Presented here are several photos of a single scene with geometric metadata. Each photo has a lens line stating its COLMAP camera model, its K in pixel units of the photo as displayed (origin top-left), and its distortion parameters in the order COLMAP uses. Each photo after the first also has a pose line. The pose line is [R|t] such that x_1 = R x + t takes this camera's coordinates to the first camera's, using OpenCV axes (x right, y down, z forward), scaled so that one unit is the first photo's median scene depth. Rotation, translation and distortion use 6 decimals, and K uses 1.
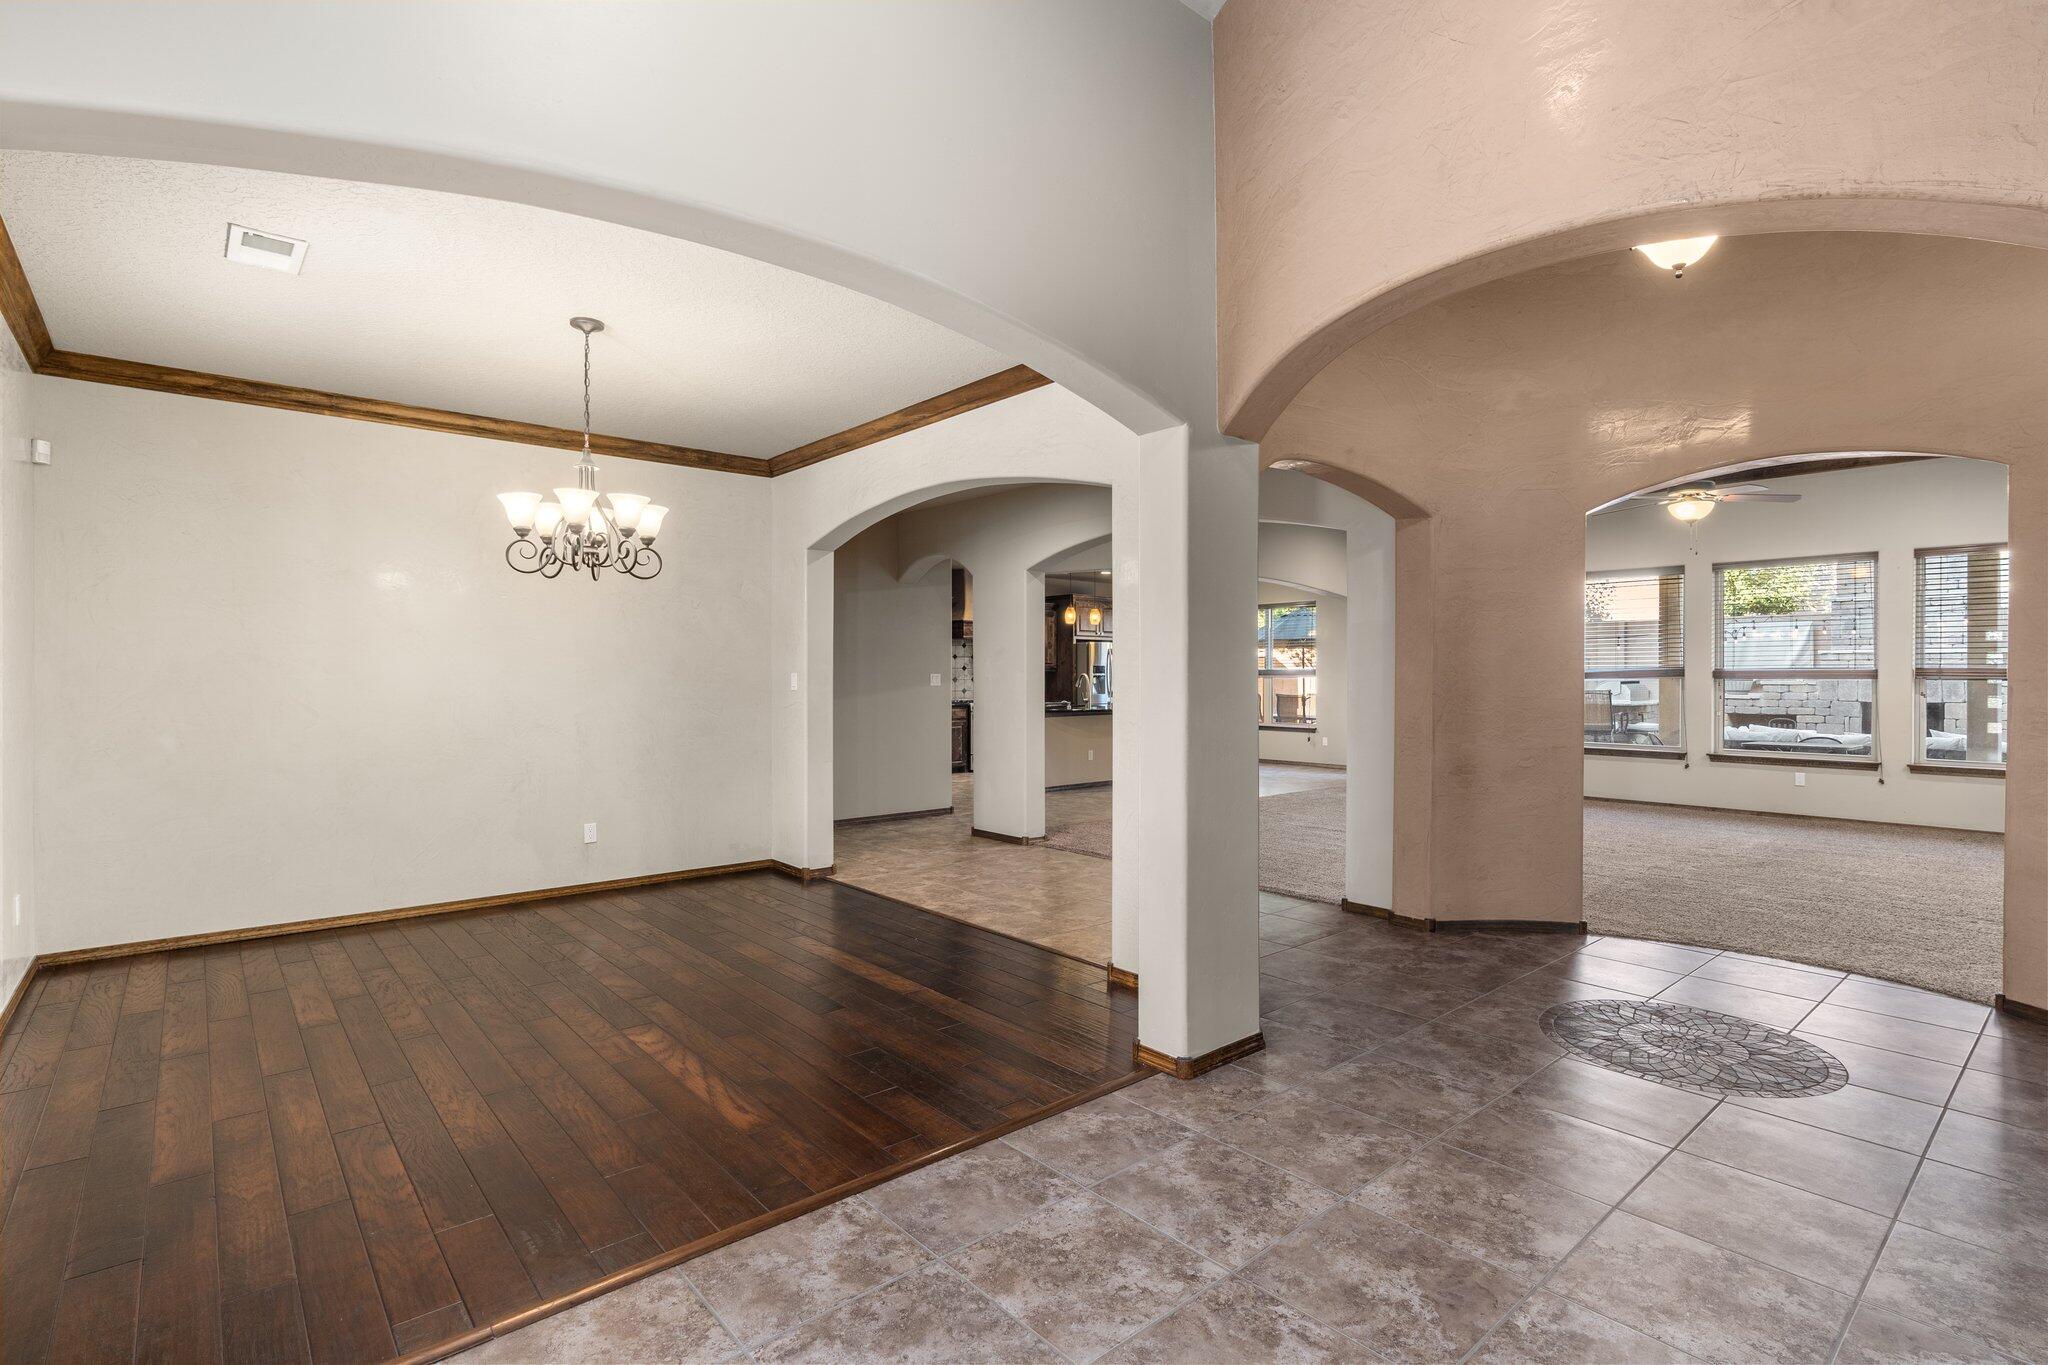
lens RADIAL K [[972.4, 0, 1026.1], [0, 972.4, 674.9], [0, 0, 1]] dist [-0.009736, 0.002023]
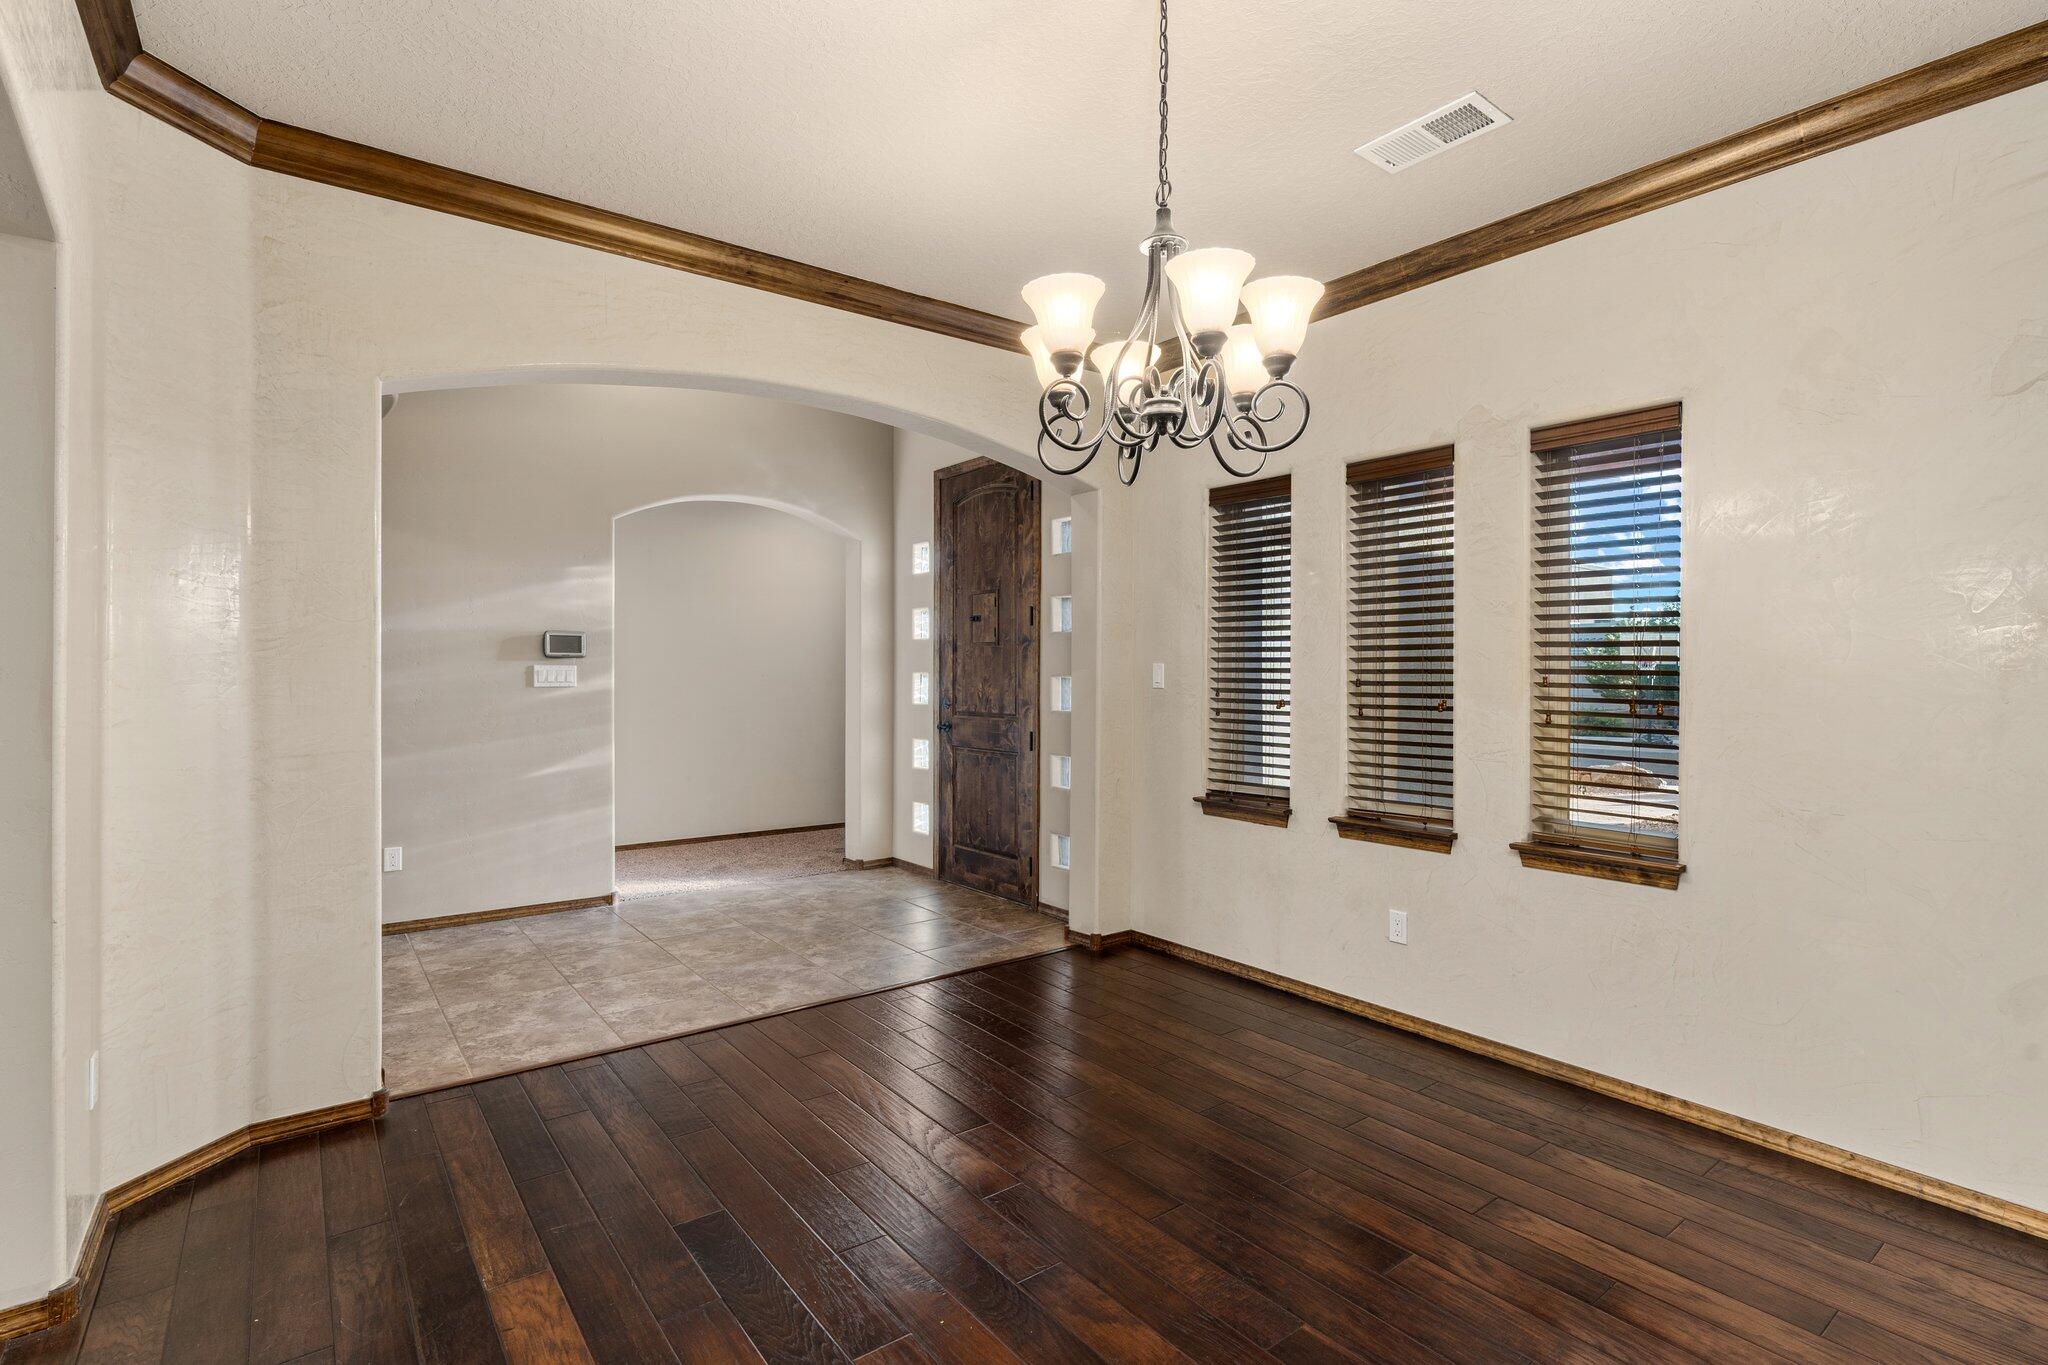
lens RADIAL K [[972.4, 0, 1026.1], [0, 972.4, 674.9], [0, 0, 1]] dist [-0.009736, 0.002023]
pose [[-0.998311, -0.004527, 0.057925, -0.464273], [-0.004345, 0.999985, 0.003266, 0.005774], [-0.057939, 0.003009, -0.998316, 1.694061]]
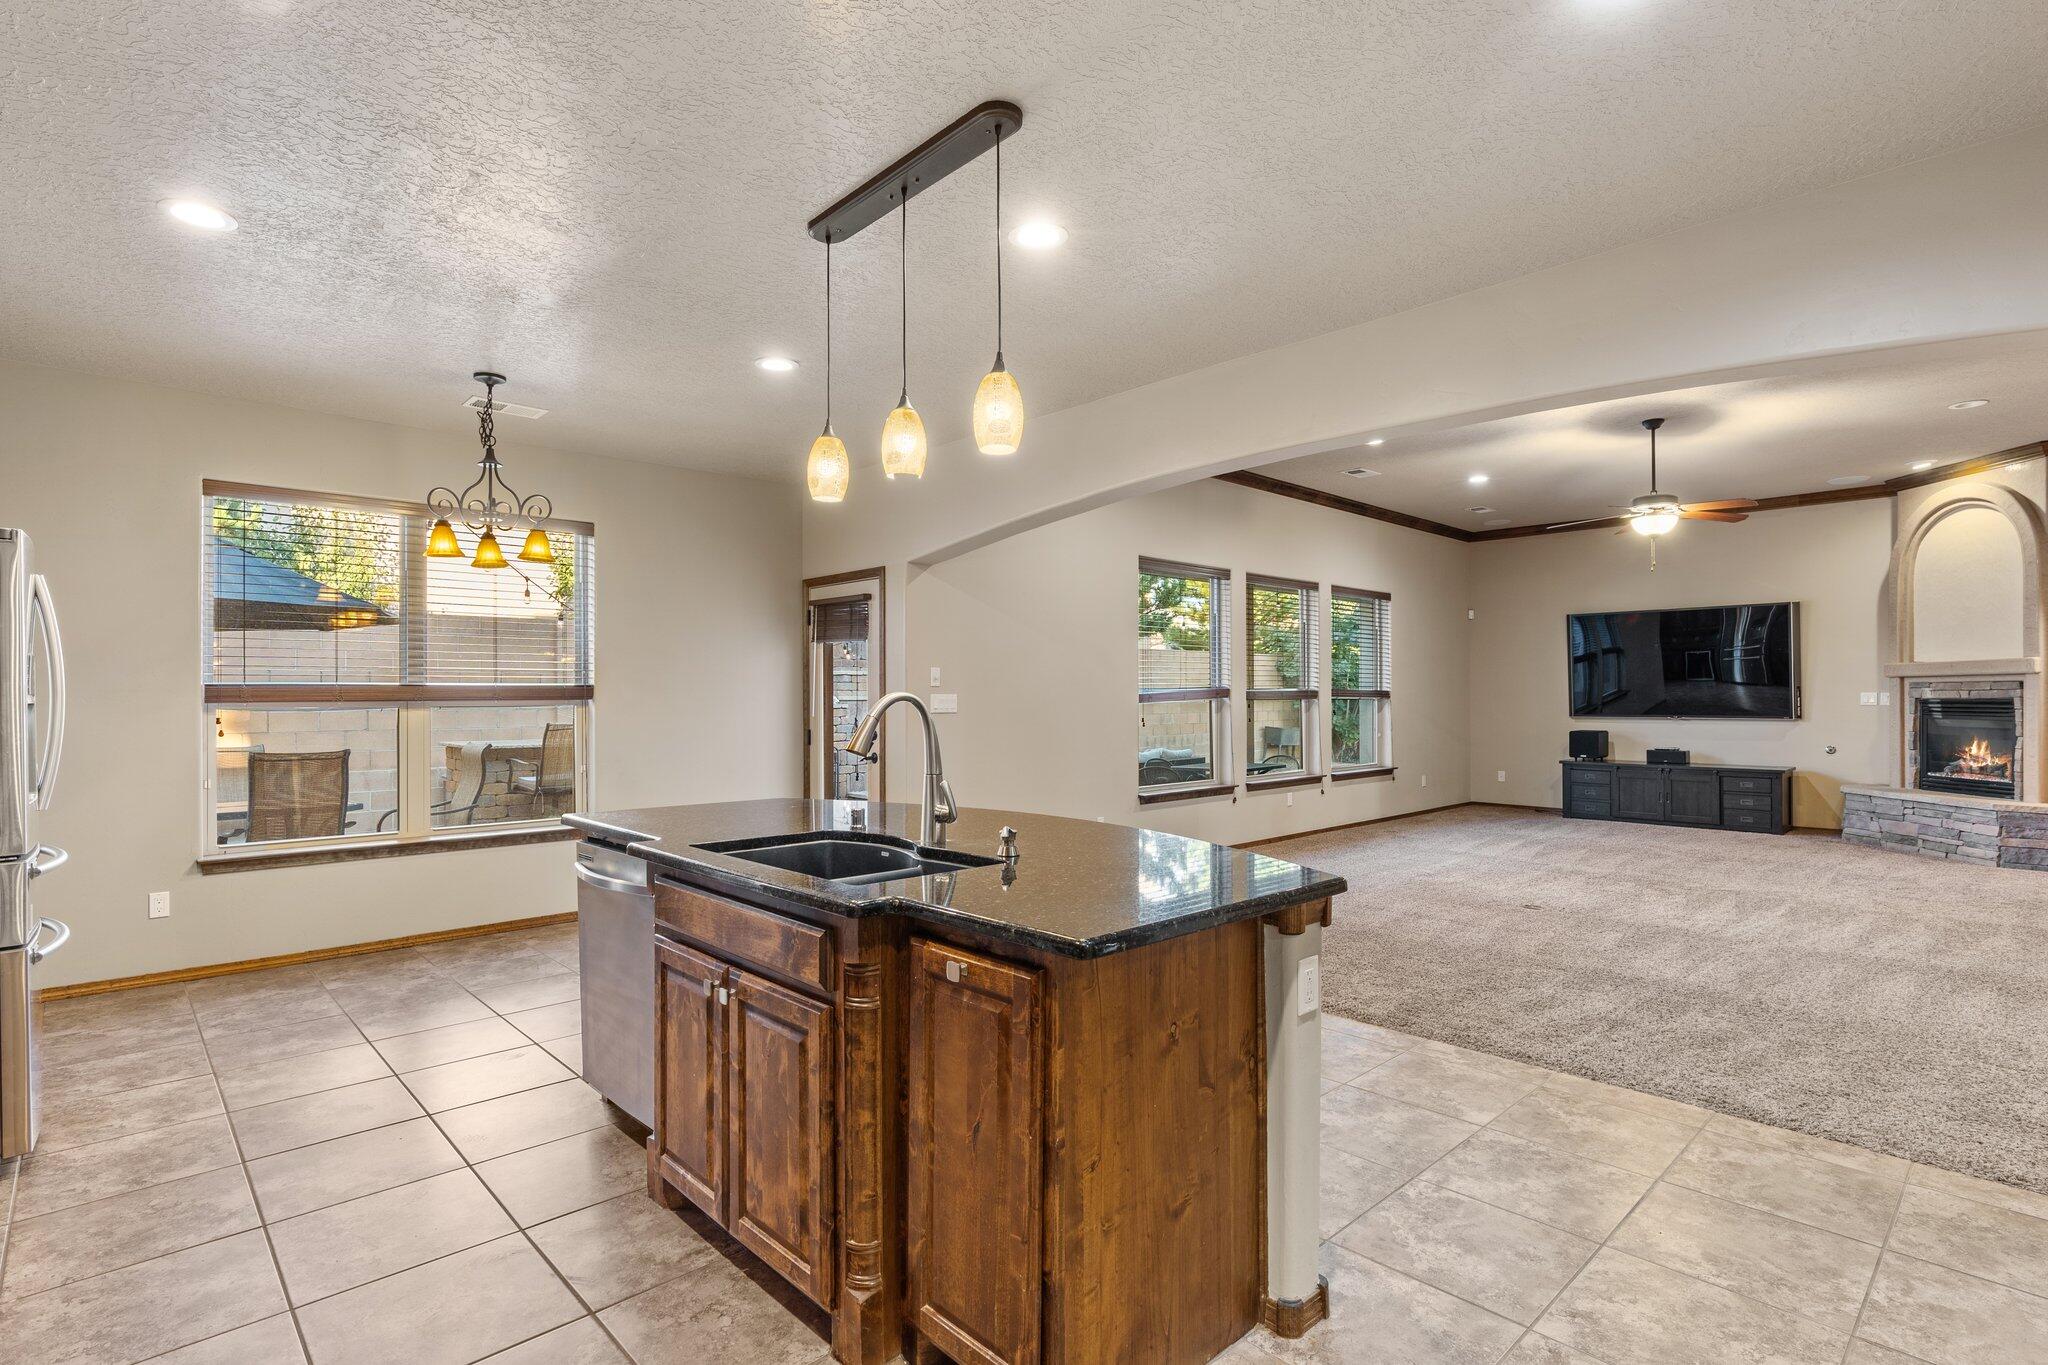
lens RADIAL K [[999.7, 0, 1021.1], [0, 999.7, 694.9], [0, 0, 1]] dist [-0.009989, 0.005210]
pose [[-0.043725, 0.001644, 0.999042, -0.549335], [0.003956, 0.999991, -0.001473, -0.000812], [-0.999036, 0.003888, -0.043731, 3.243137]]
